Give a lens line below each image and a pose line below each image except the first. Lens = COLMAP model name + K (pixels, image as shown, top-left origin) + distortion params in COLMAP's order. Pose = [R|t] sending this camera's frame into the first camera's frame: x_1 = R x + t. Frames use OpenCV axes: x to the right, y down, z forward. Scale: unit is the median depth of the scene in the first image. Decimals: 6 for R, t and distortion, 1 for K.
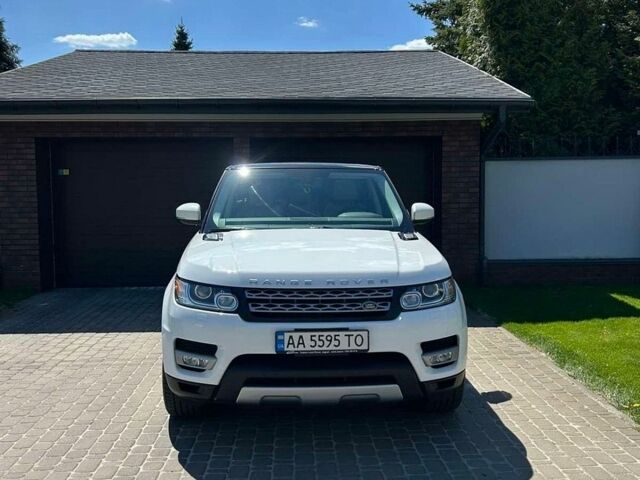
lens RADIAL K [[643.4, 0, 320.0], [0, 643.4, 240.0], [0, 0, 1]] dist [0.071628, -0.126418]
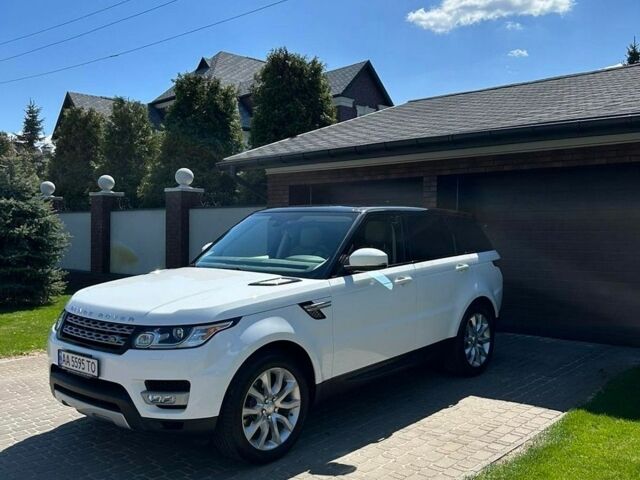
lens RADIAL K [[643.4, 0, 320.0], [0, 643.4, 240.0], [0, 0, 1]] dist [0.071628, -0.126418]
pose [[0.704725, 0.017497, -0.709265, 0.482899], [-0.052084, 0.998274, -0.027124, -0.025280], [0.707566, 0.056056, 0.704420, 0.189168]]
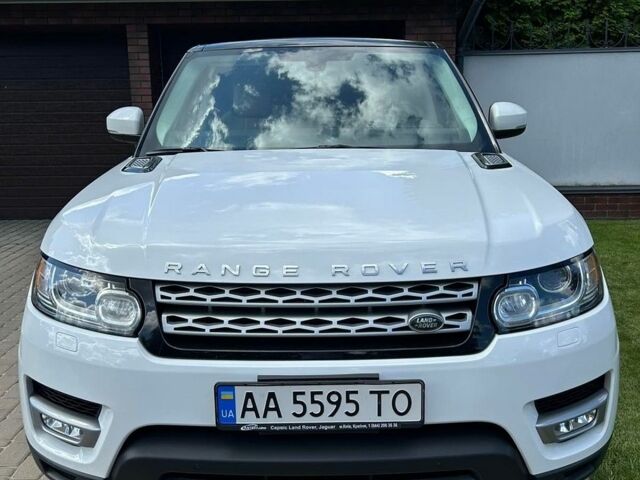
lens RADIAL K [[697.9, 0, 320.0], [0, 697.9, 240.0], [0, 0, 1]] dist [-0.003860, -0.011072]
pose [[0.998709, -0.000973, -0.050787, 0.011802], [0.007006, 0.992900, 0.118747, -0.005717], [0.050311, -0.118949, 0.991625, 0.220011]]
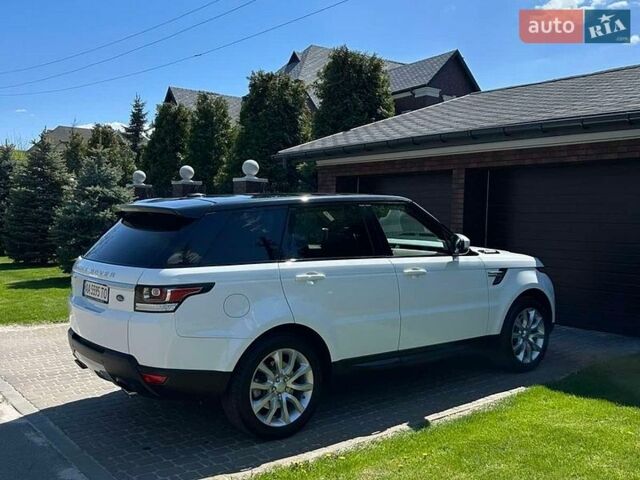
lens RADIAL K [[643.4, 0, 320.0], [0, 643.4, 240.0], [0, 0, 1]] dist [0.071628, -0.126418]
pose [[0.581414, 0.044806, -0.812374, 0.627338], [-0.076458, 0.997073, 0.000273, -0.027364], [0.810008, 0.061954, 0.583137, 0.217113]]
